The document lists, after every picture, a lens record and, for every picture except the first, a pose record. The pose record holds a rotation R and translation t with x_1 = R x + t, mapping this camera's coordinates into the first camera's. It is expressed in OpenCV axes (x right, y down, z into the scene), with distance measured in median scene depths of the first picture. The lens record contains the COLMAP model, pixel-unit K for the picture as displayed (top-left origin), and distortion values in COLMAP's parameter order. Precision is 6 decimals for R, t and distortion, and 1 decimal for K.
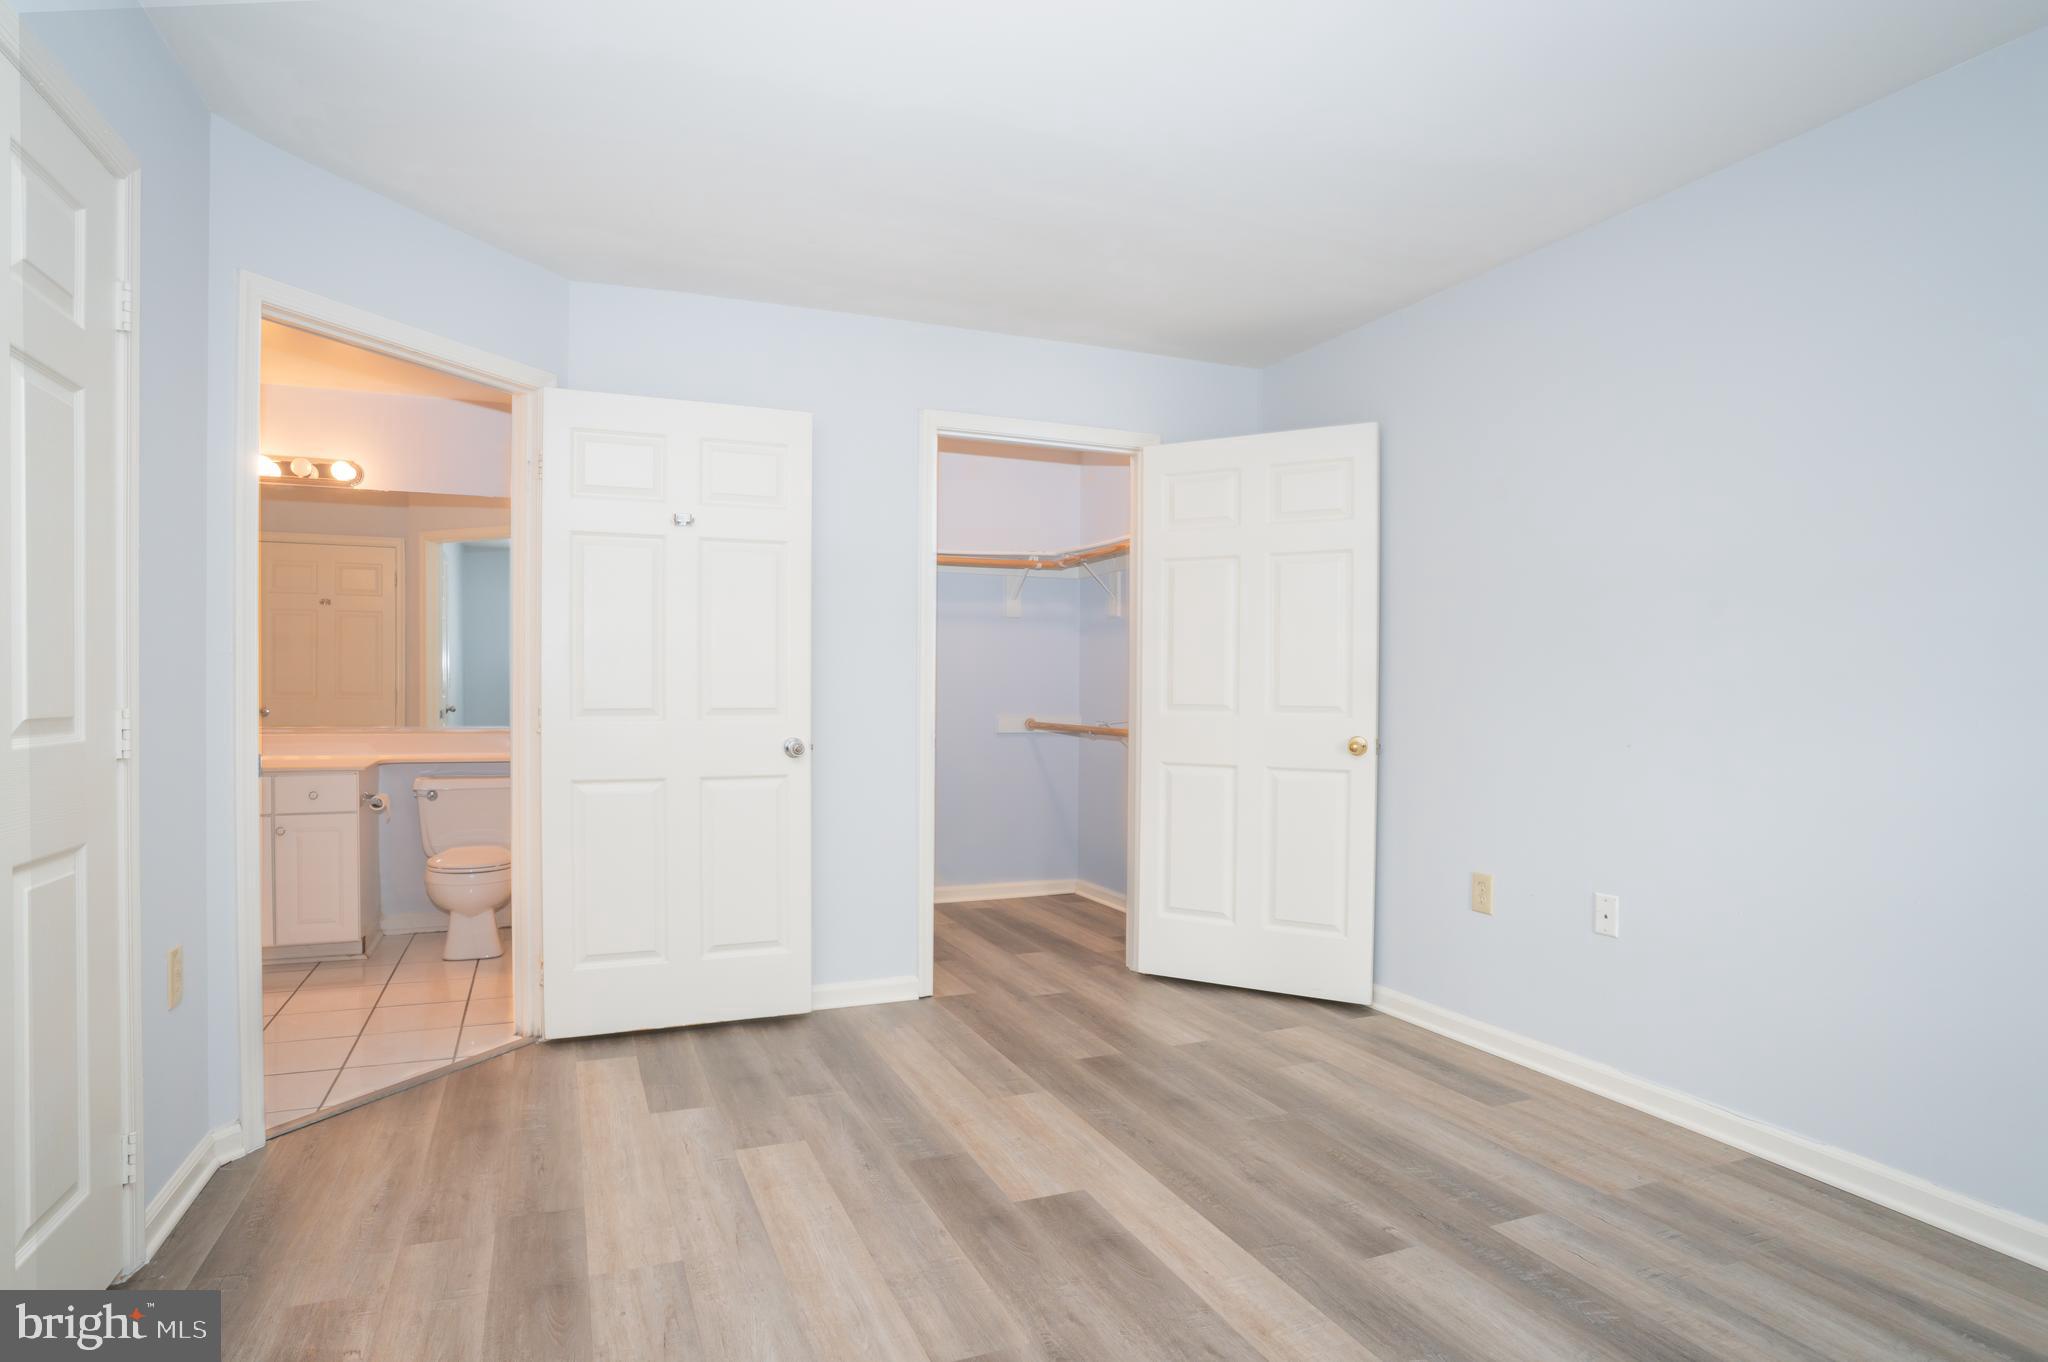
lens RADIAL K [[1046.2, 0, 937.1], [0, 1046.2, 680.9], [0, 0, 1]] dist [-0.080211, 0.039831]
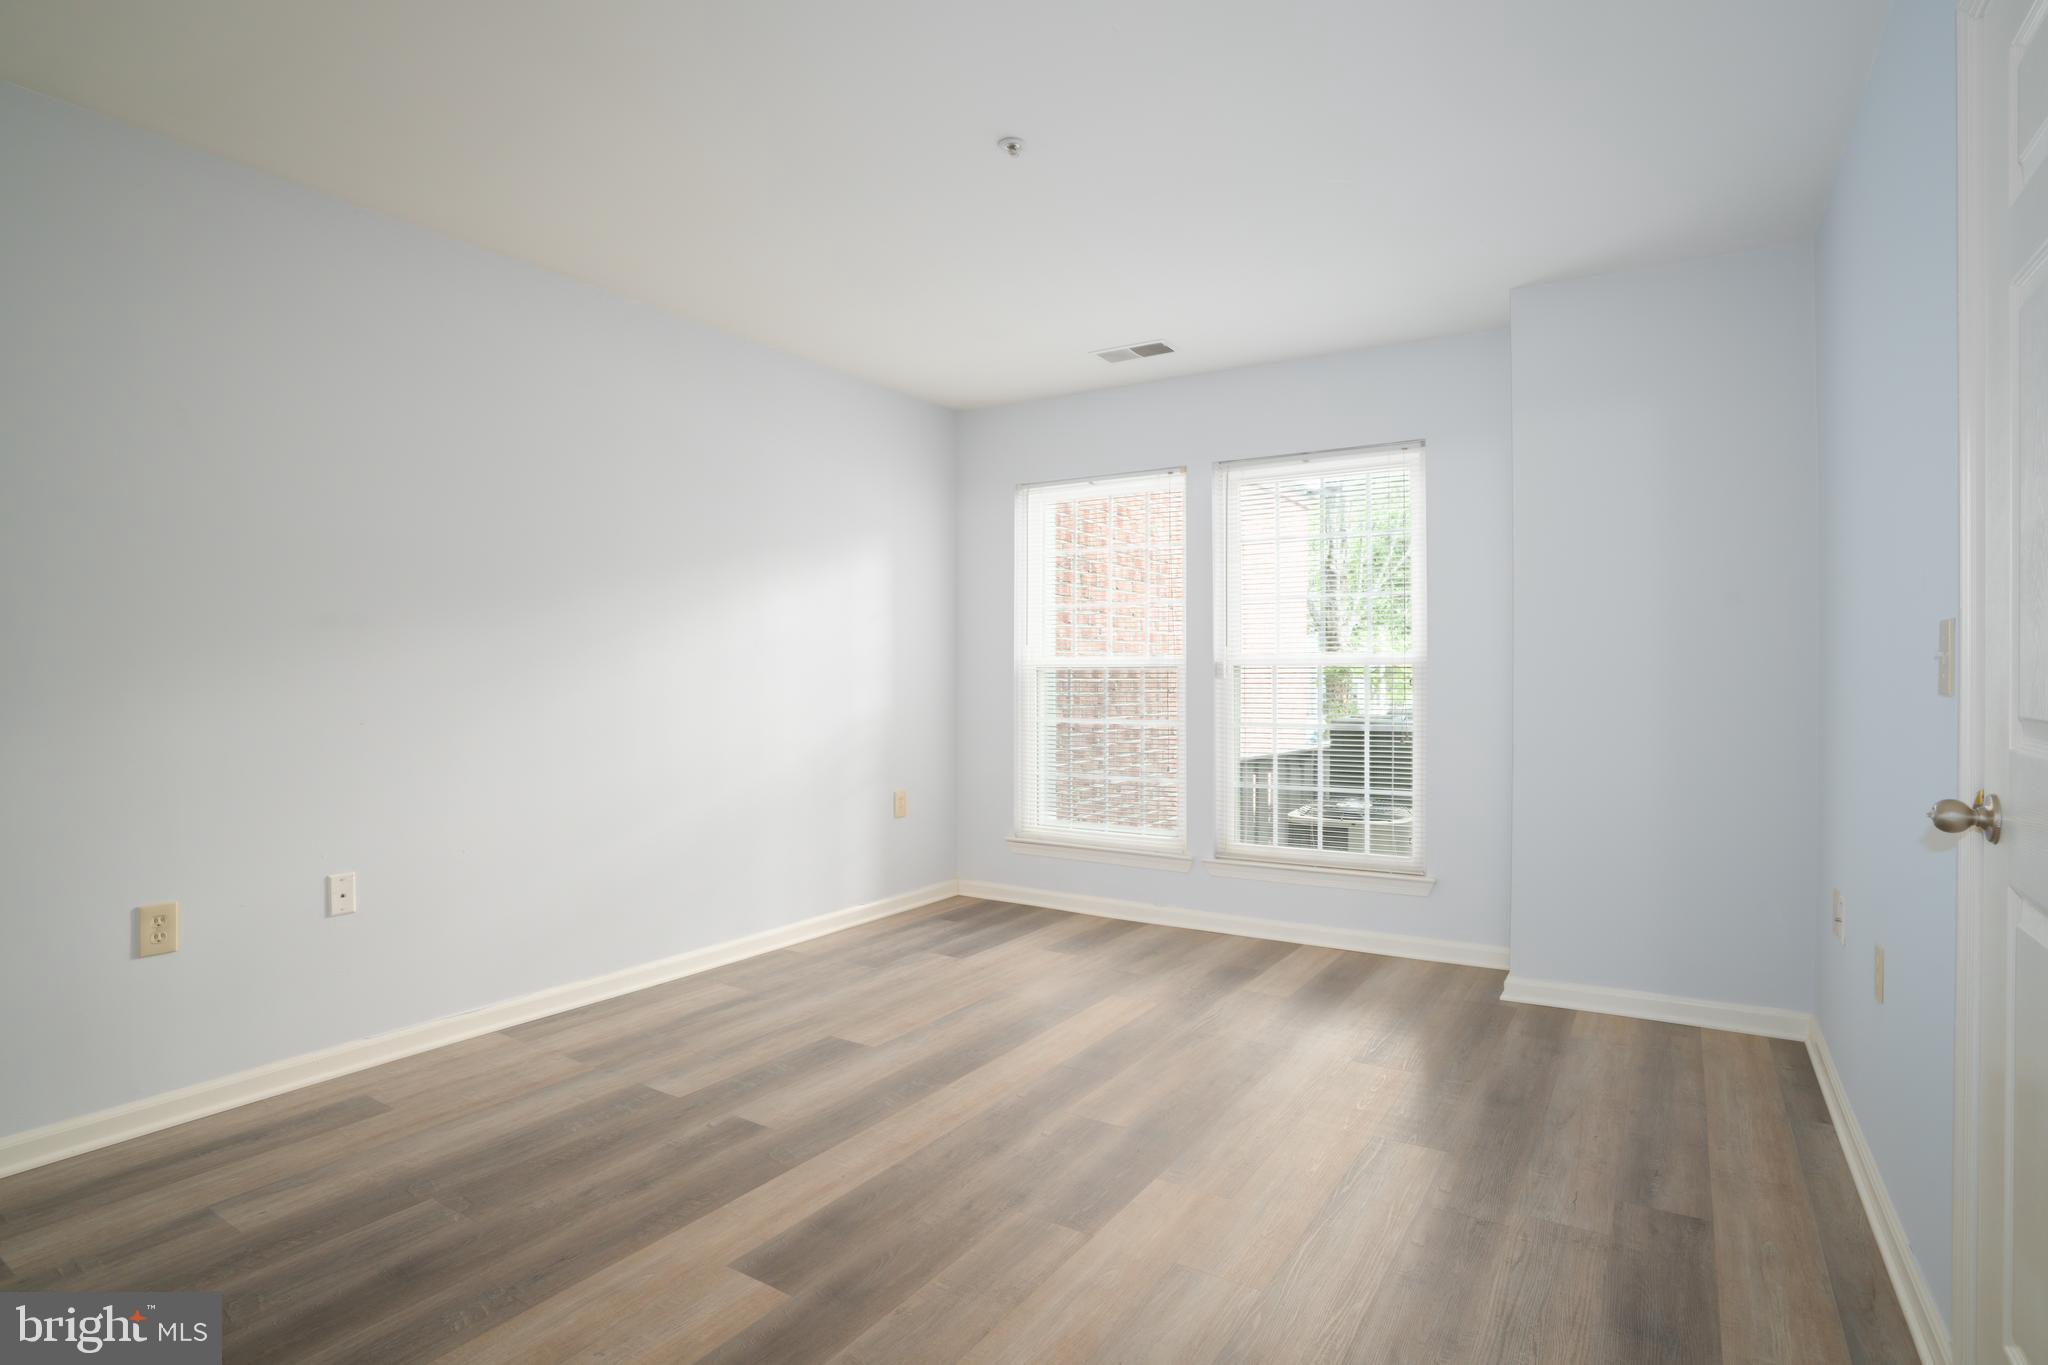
lens RADIAL K [[1082.3, 0, 1020.7], [0, 1082.3, 695.1], [0, 0, 1]] dist [-0.043997, 0.016102]
pose [[-0.608467, -0.023769, 0.793223, -0.563211], [-0.012817, 0.999715, 0.020125, 0.006667], [-0.793476, 0.002078, -0.608598, 1.101371]]
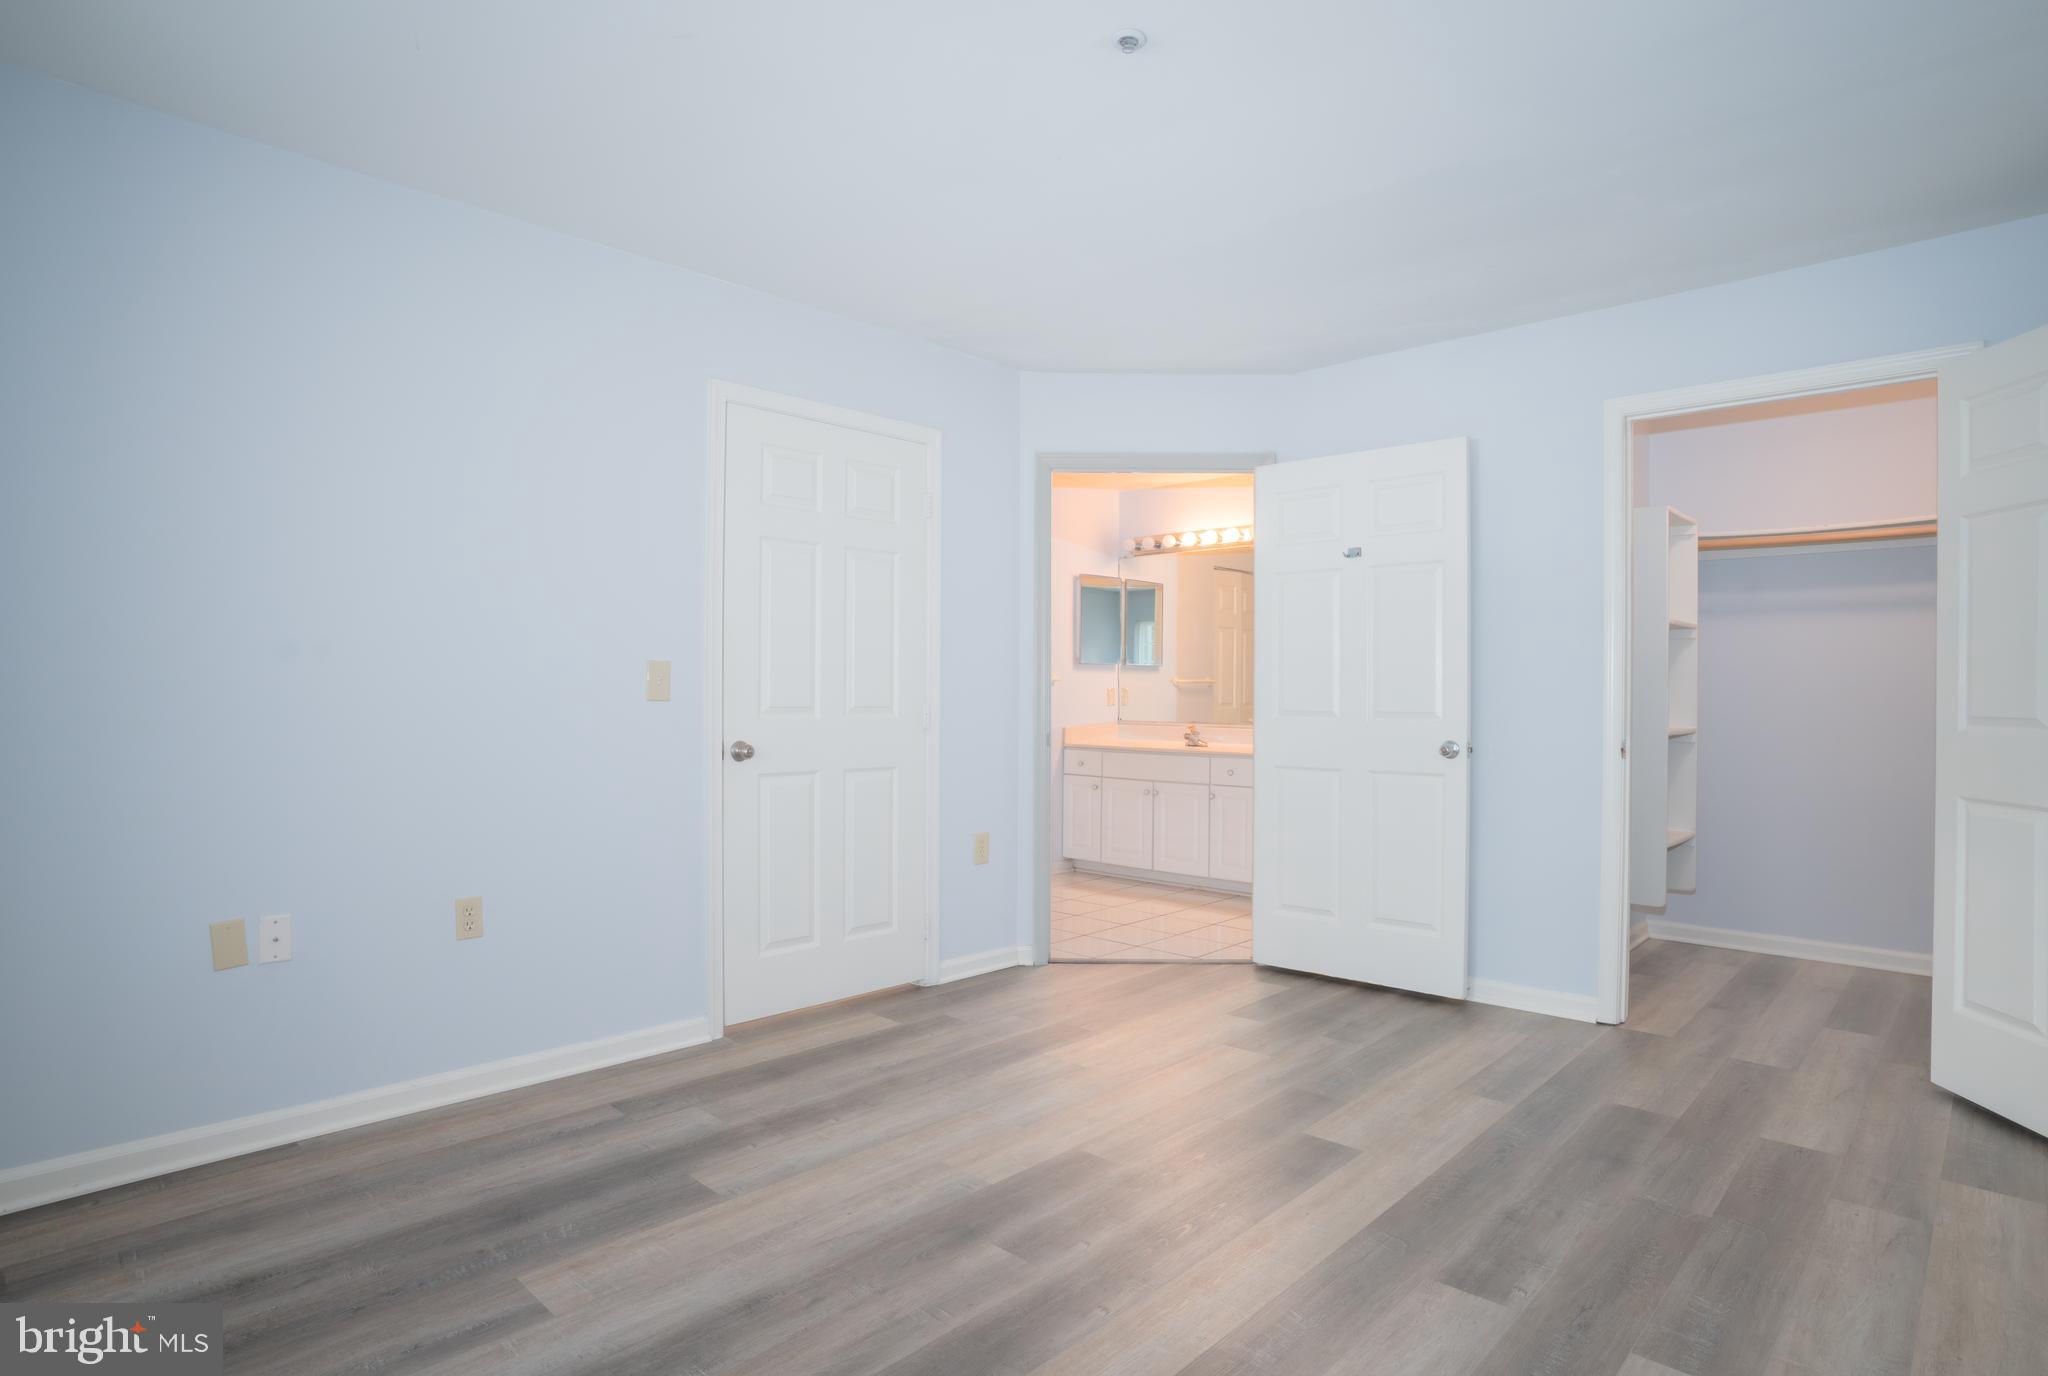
lens RADIAL K [[1082.5, 0, 1001.0], [0, 1082.5, 692.9], [0, 0, 1]] dist [-0.069906, 0.034919]
pose [[0.434025, -0.003058, -0.900896, 0.816097], [0.006464, 0.999979, -0.000280, 0.005964], [0.900878, -0.005702, 0.434035, 0.137004]]
